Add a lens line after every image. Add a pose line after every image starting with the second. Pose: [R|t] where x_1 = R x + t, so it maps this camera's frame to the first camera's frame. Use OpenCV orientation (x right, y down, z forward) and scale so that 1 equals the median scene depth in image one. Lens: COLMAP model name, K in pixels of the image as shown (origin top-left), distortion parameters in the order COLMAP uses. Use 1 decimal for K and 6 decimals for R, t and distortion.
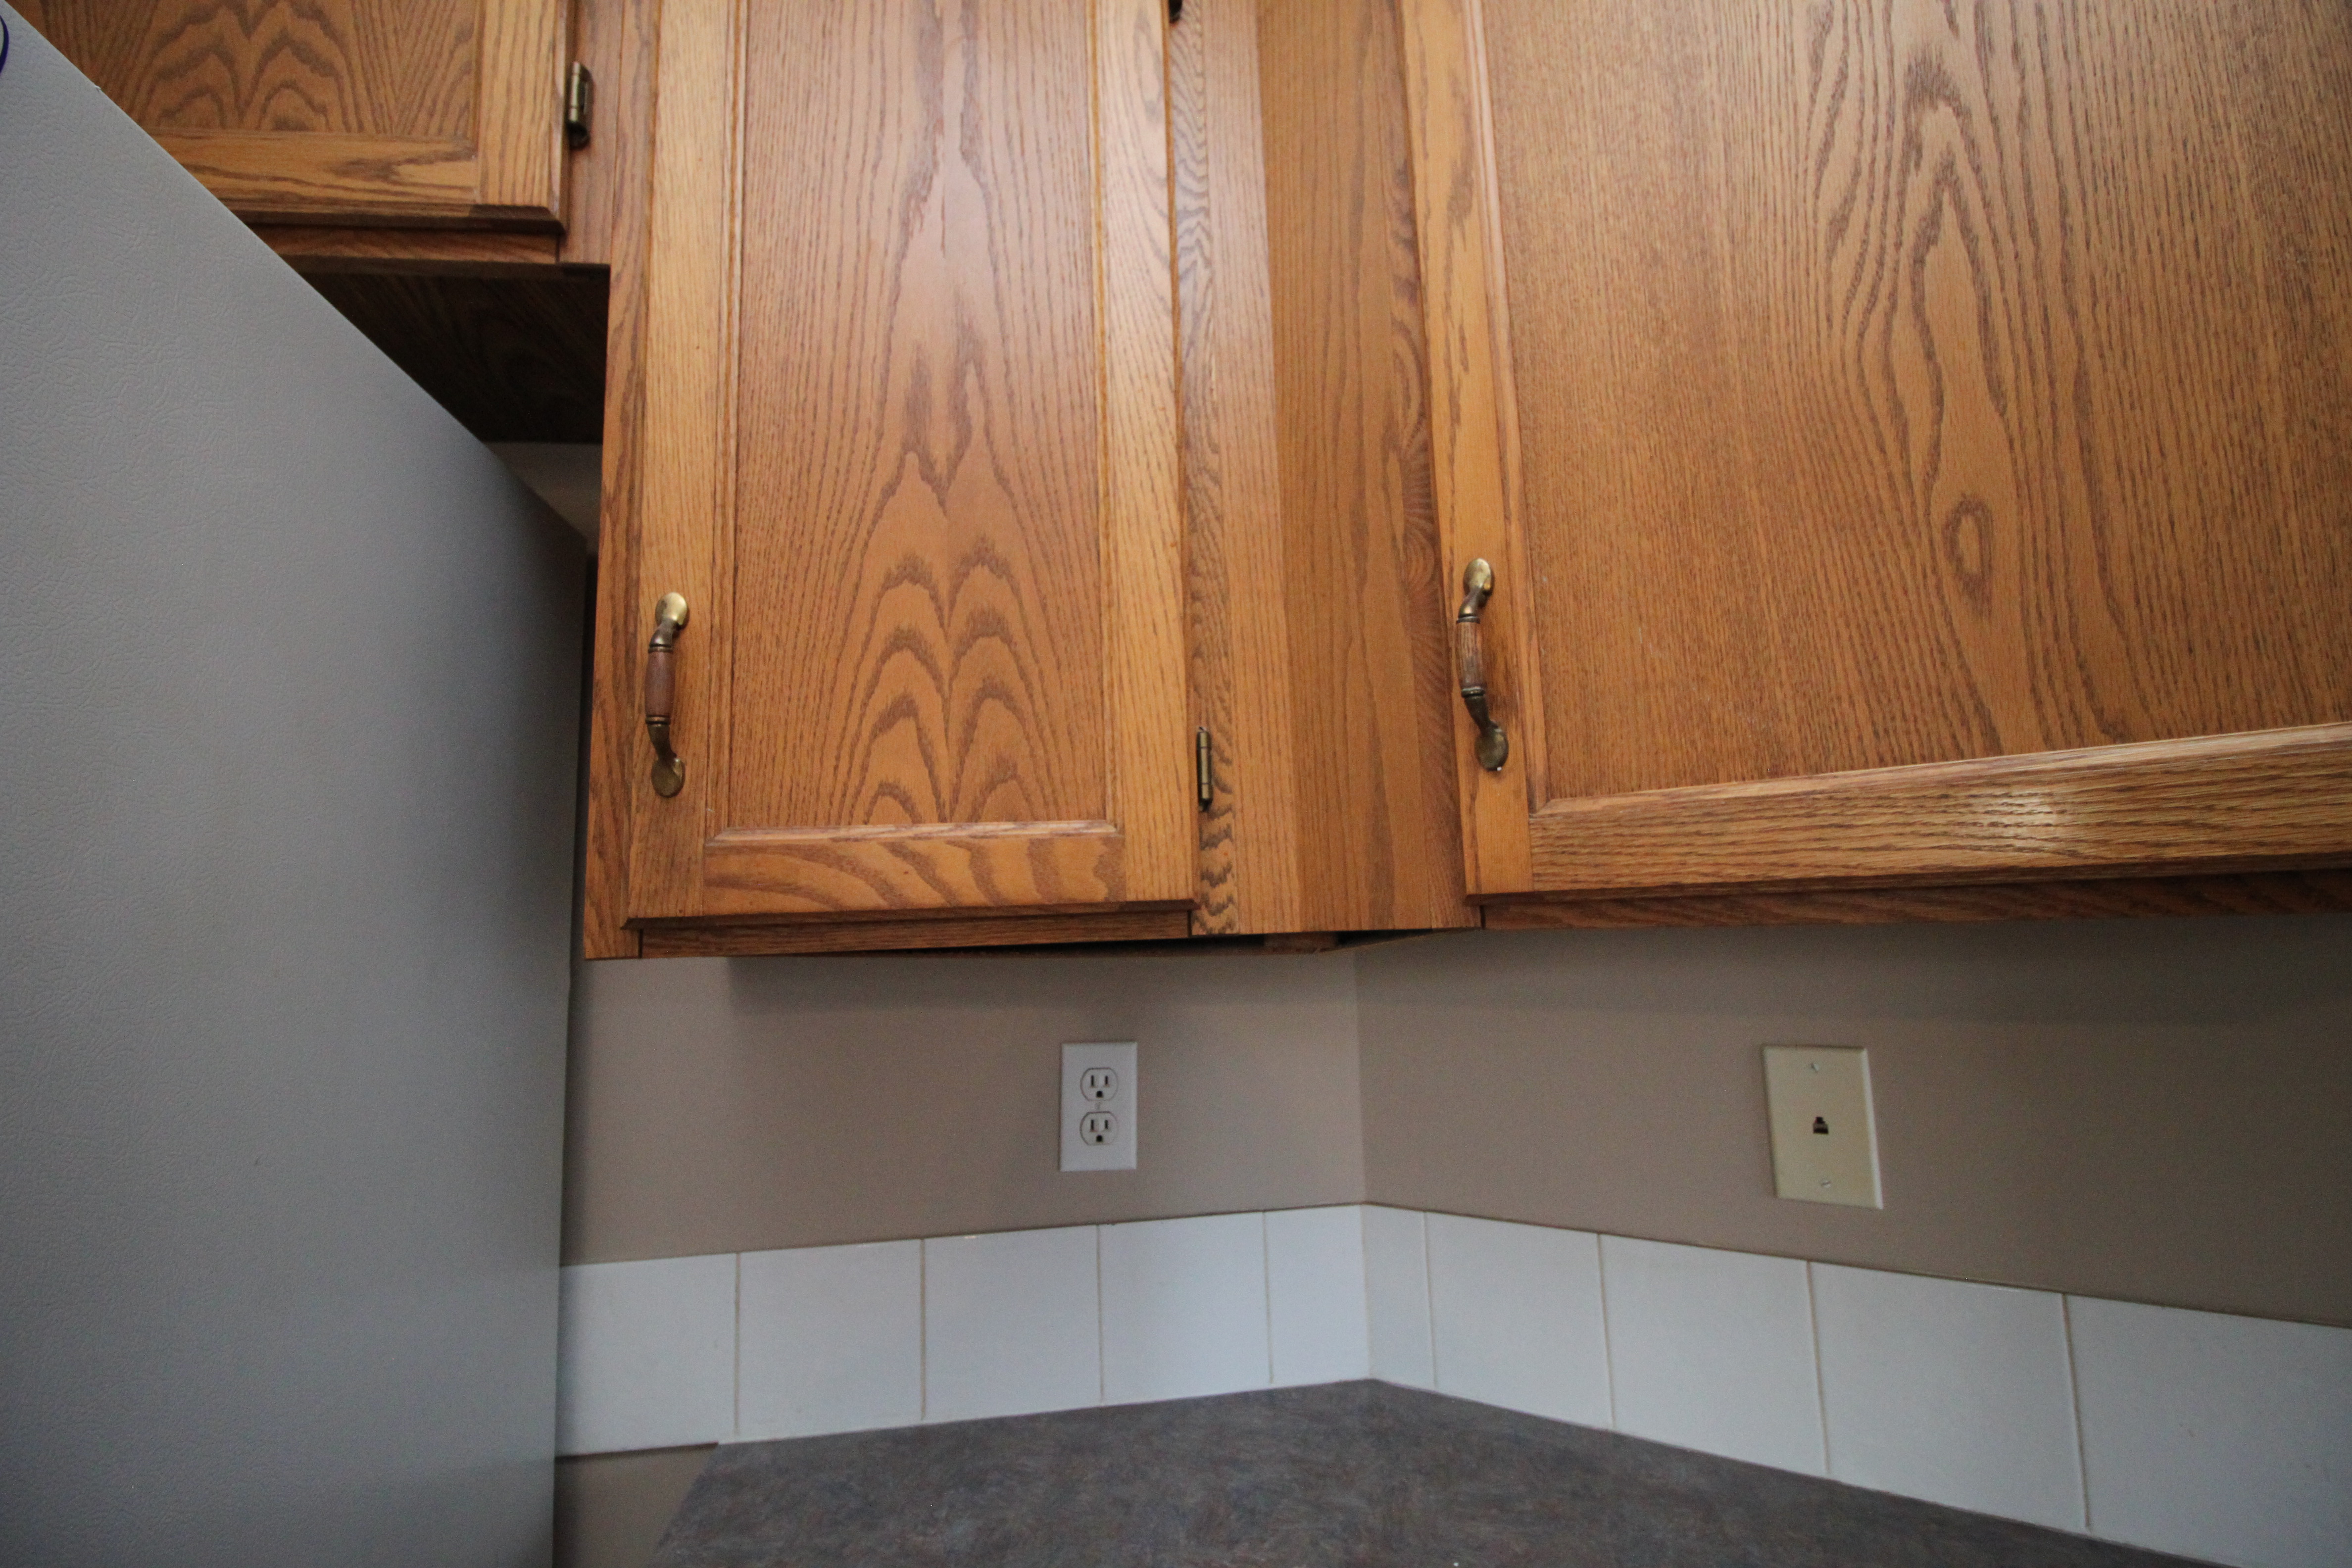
lens RADIAL K [[1082.0, 0, 1194.9], [0, 1082.0, 770.0], [0, 0, 1]] dist [0.000513, -0.012446]
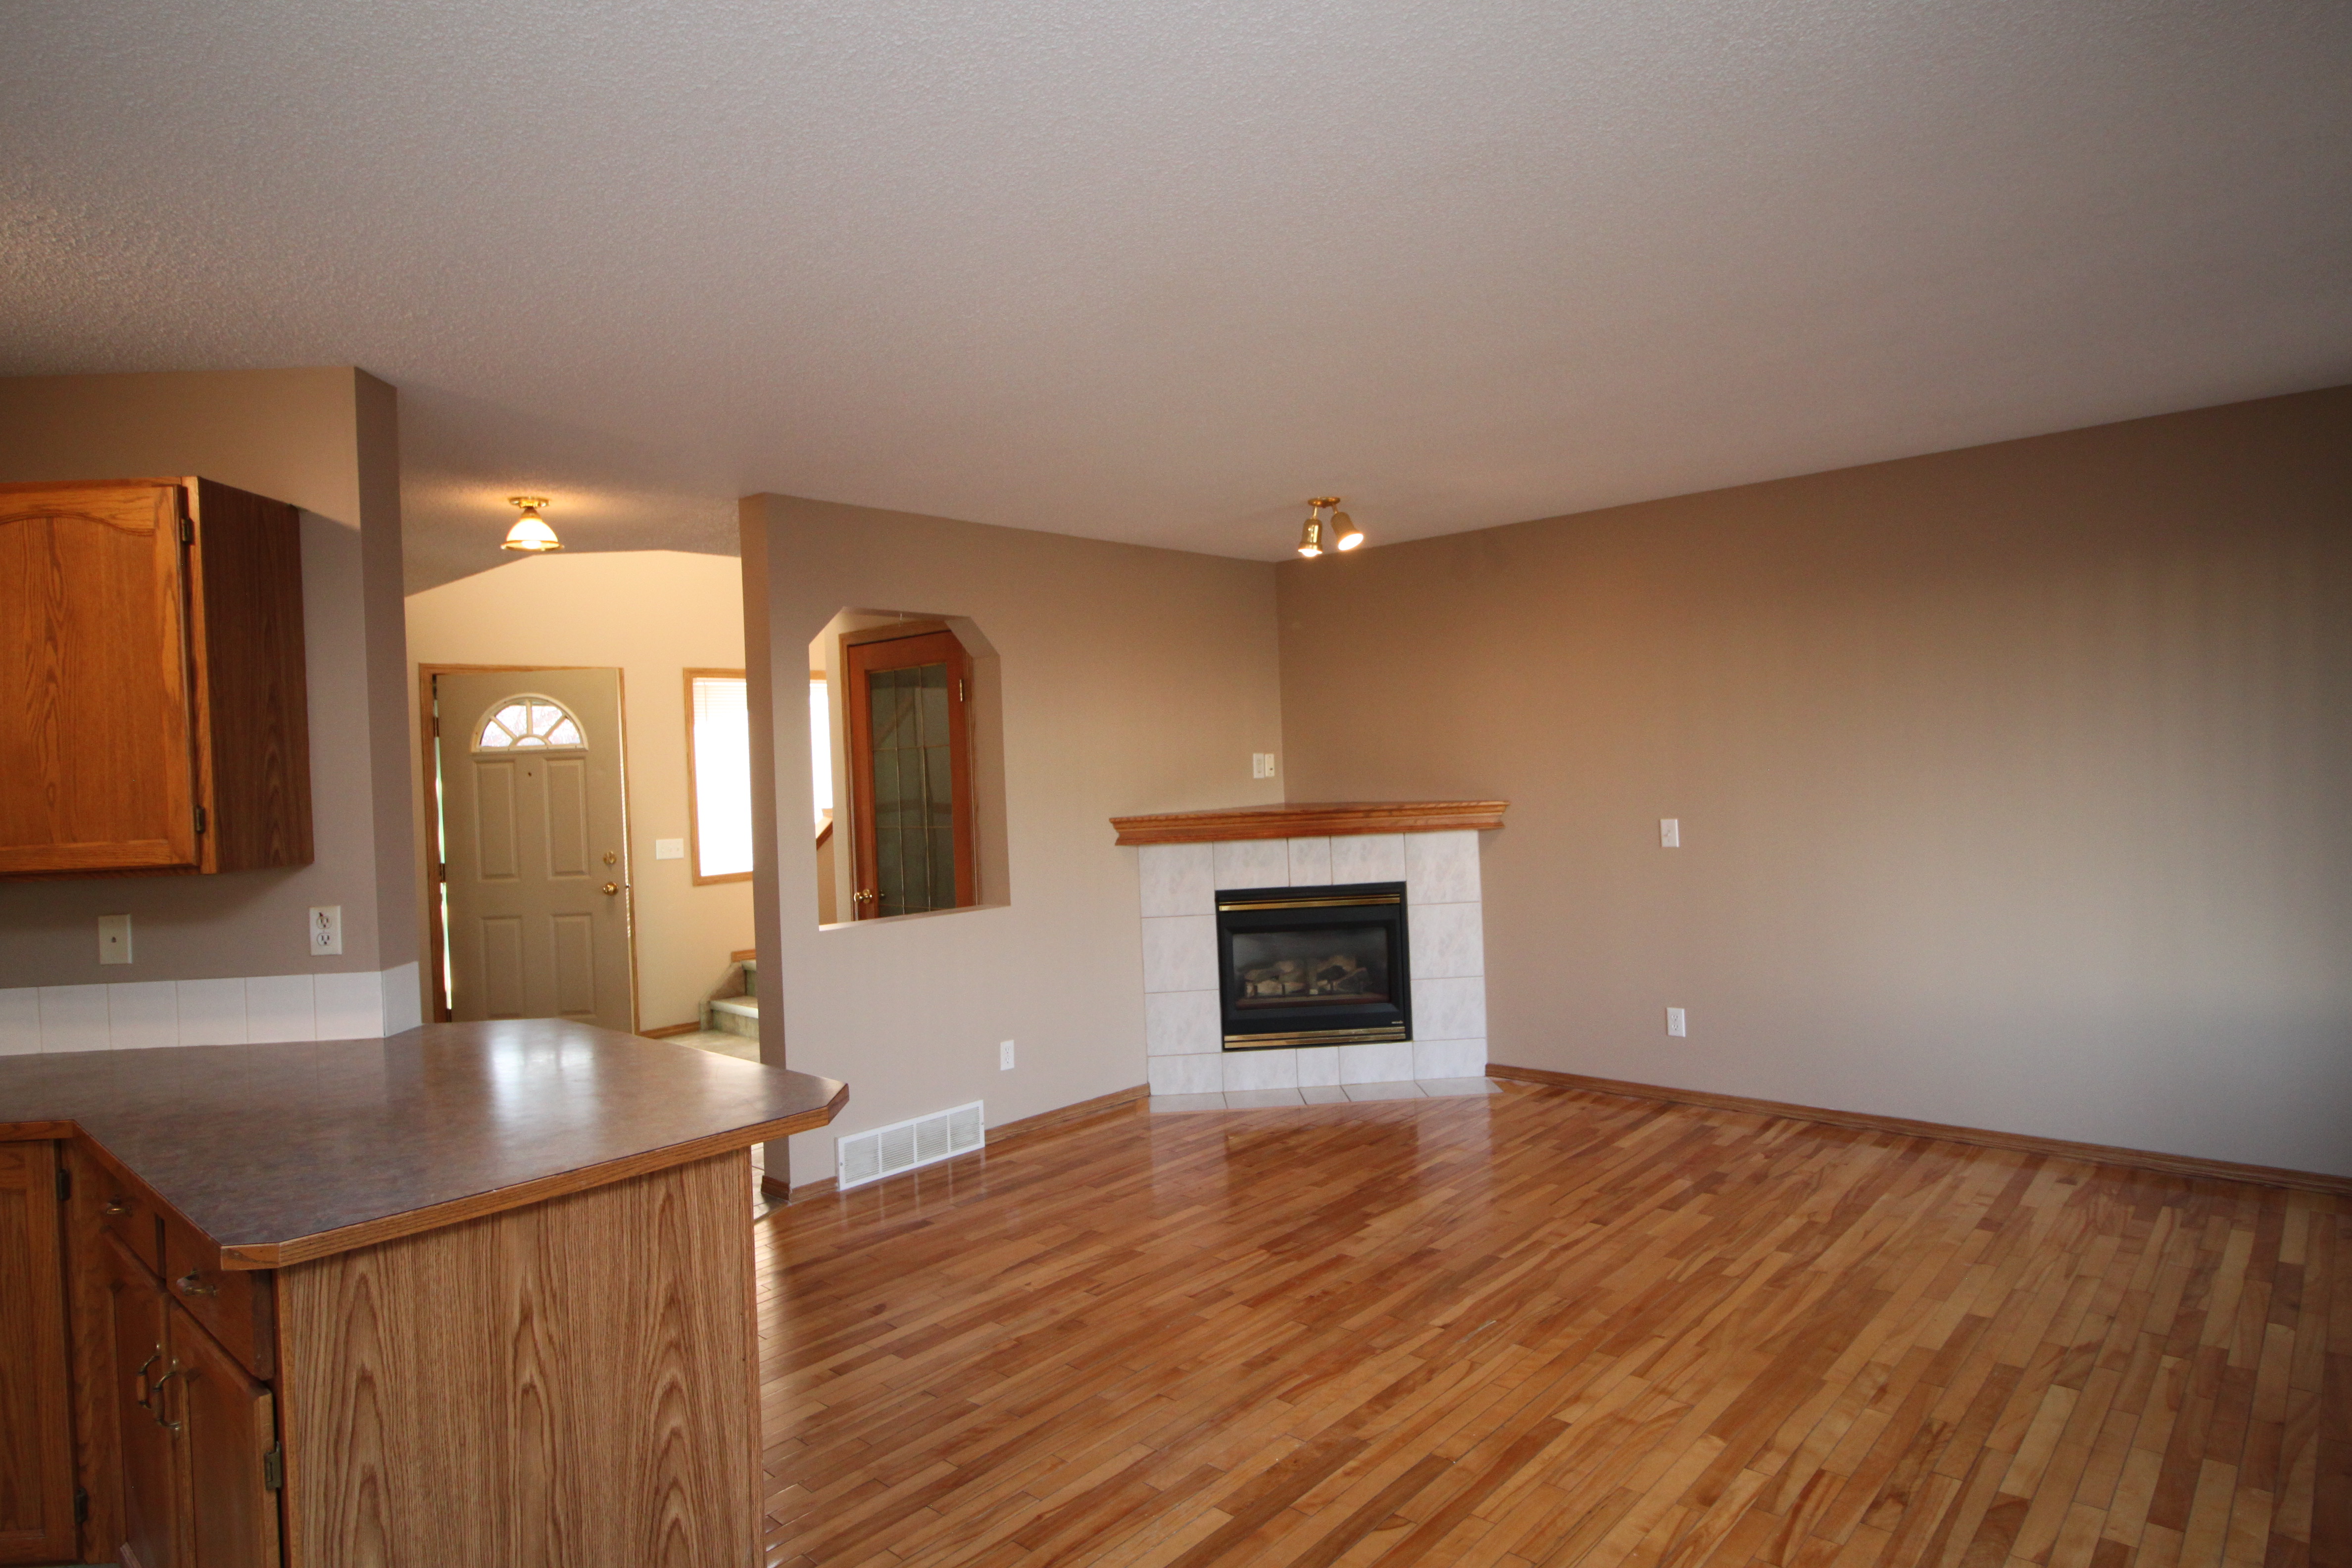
lens RADIAL K [[1306.2, 0, 1198.7], [0, 1306.2, 769.2], [0, 0, 1]] dist [0.007836, -0.013393]
pose [[0.772889, 0.002914, 0.634535, 0.700131], [-0.075701, 0.993271, 0.087645, -0.807078], [-0.630010, -0.115775, 0.767909, -4.255858]]
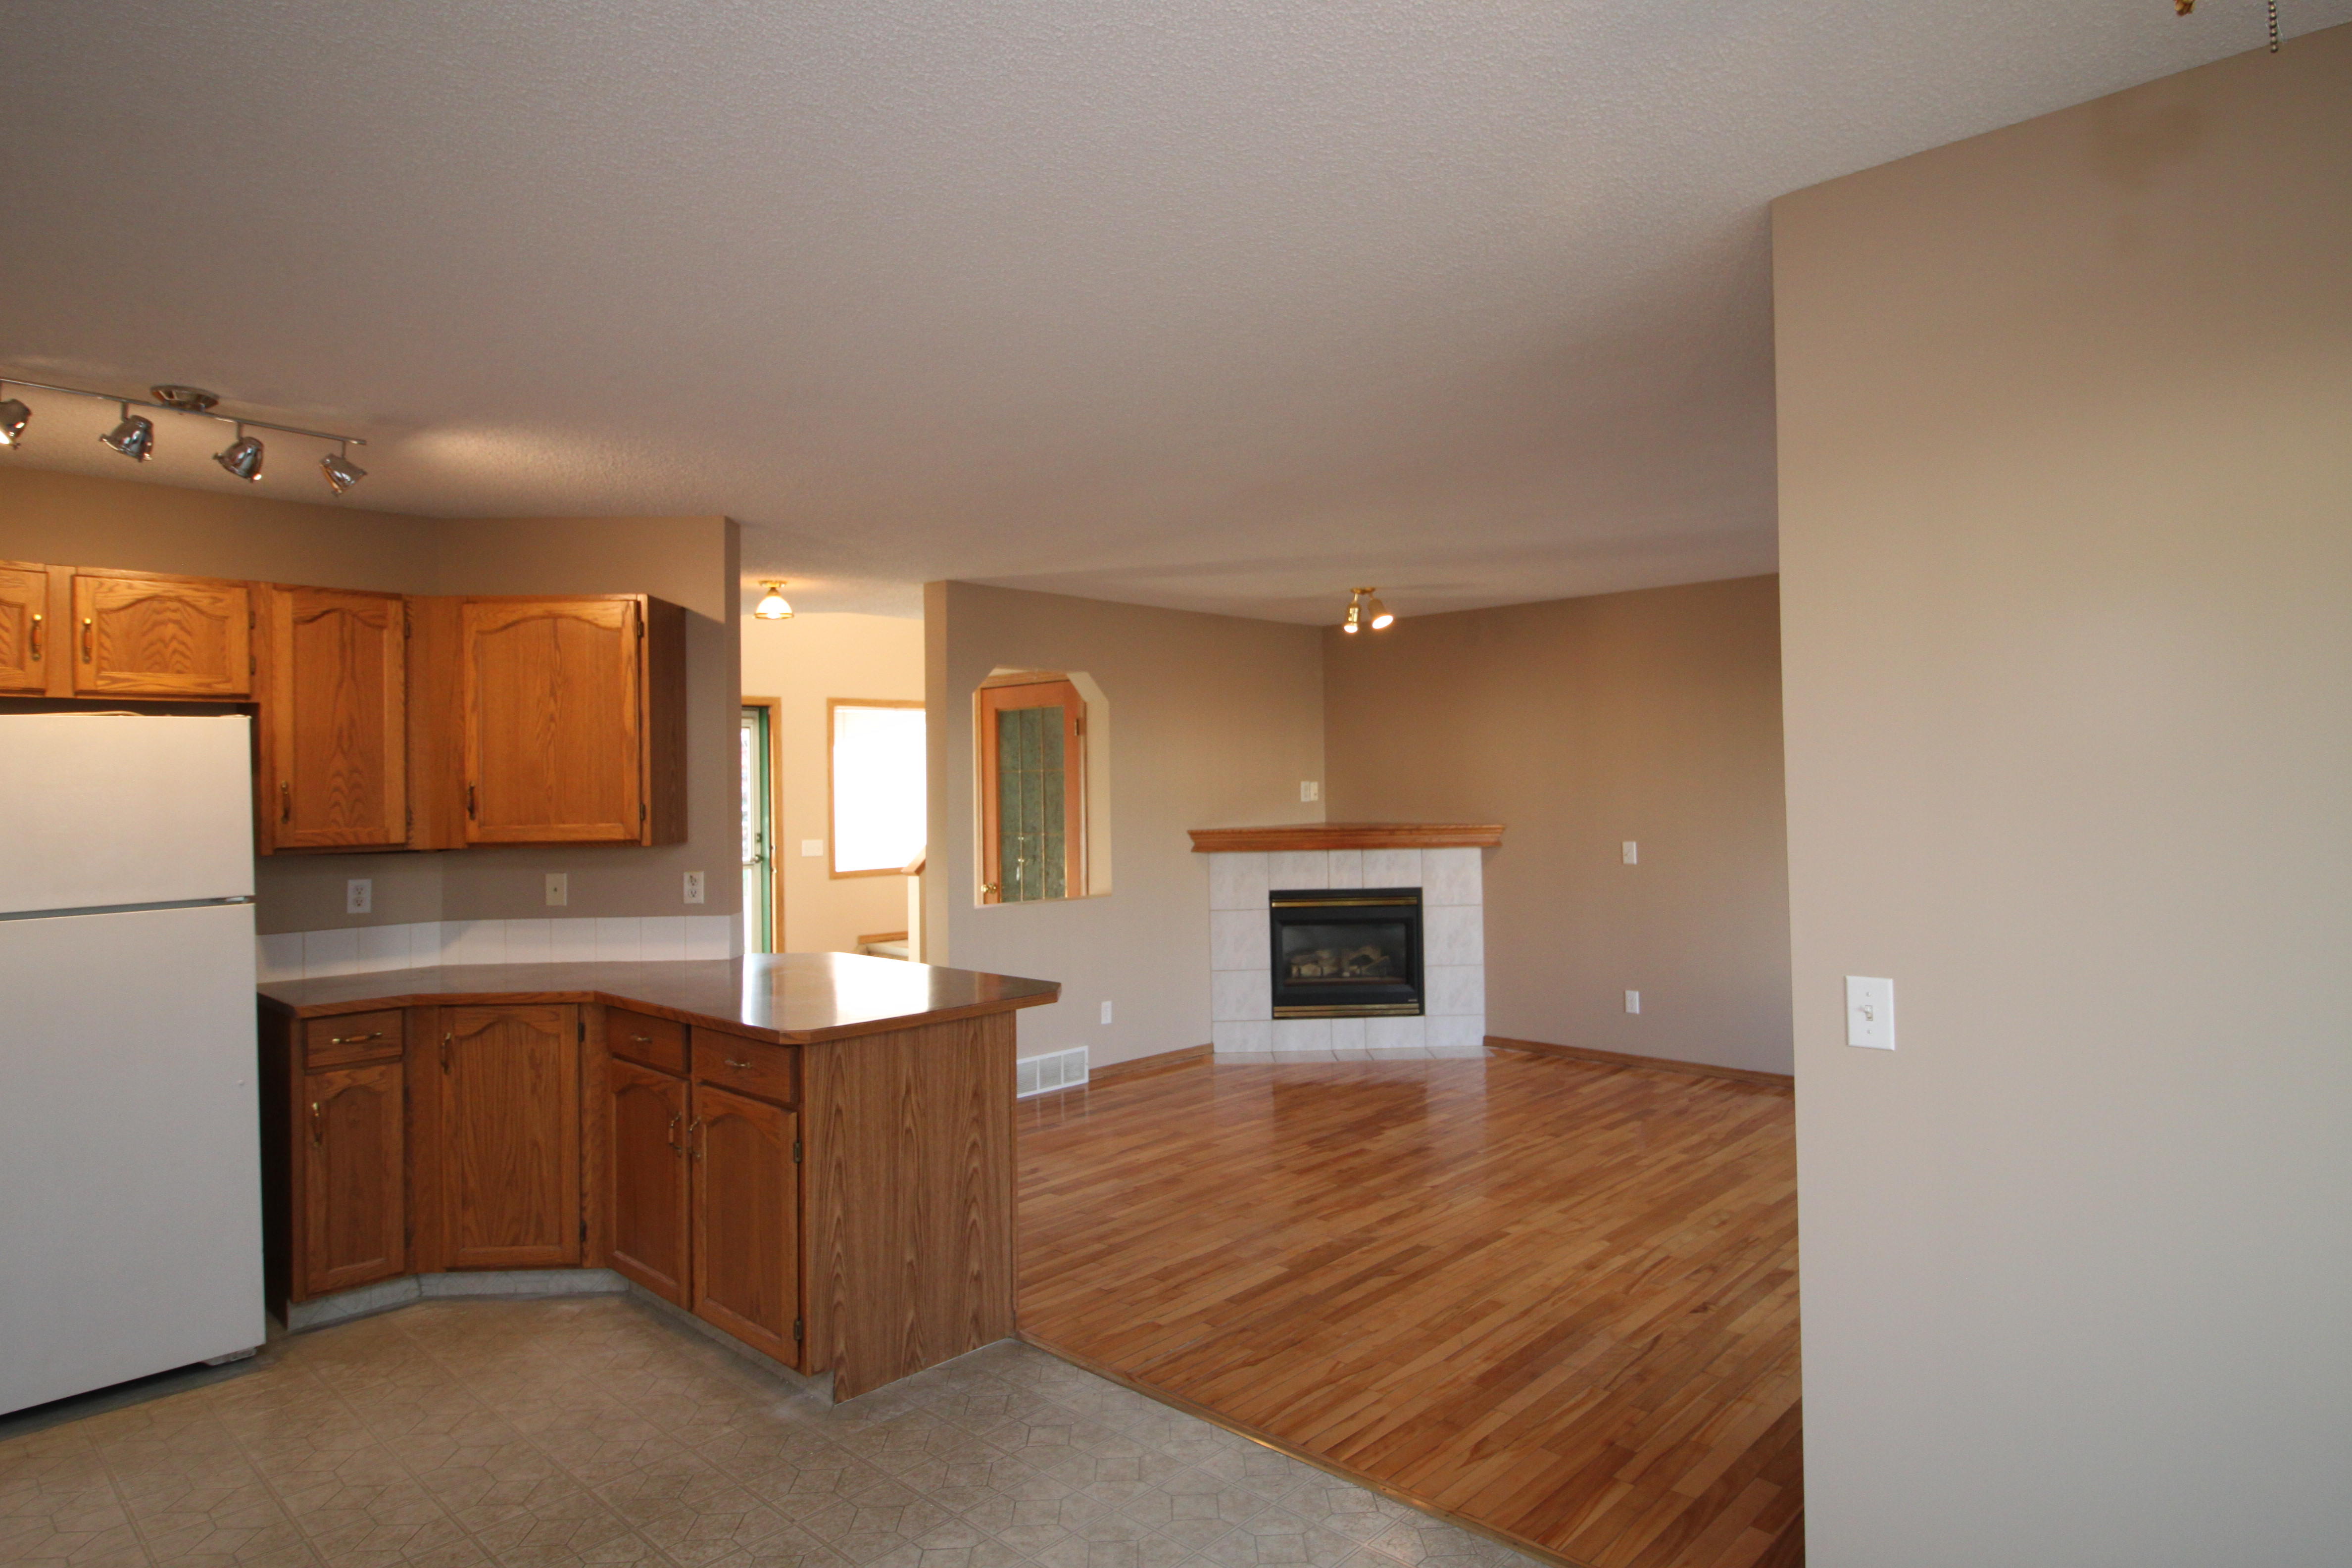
lens RADIAL K [[1306.4, 0, 1204.1], [0, 1306.4, 762.5], [0, 0, 1]] dist [0.006203, -0.013874]
pose [[0.786725, 0.035224, 0.616298, -0.808005], [-0.098279, 0.992784, 0.068715, -0.996743], [-0.609430, -0.114630, 0.784510, -5.768568]]
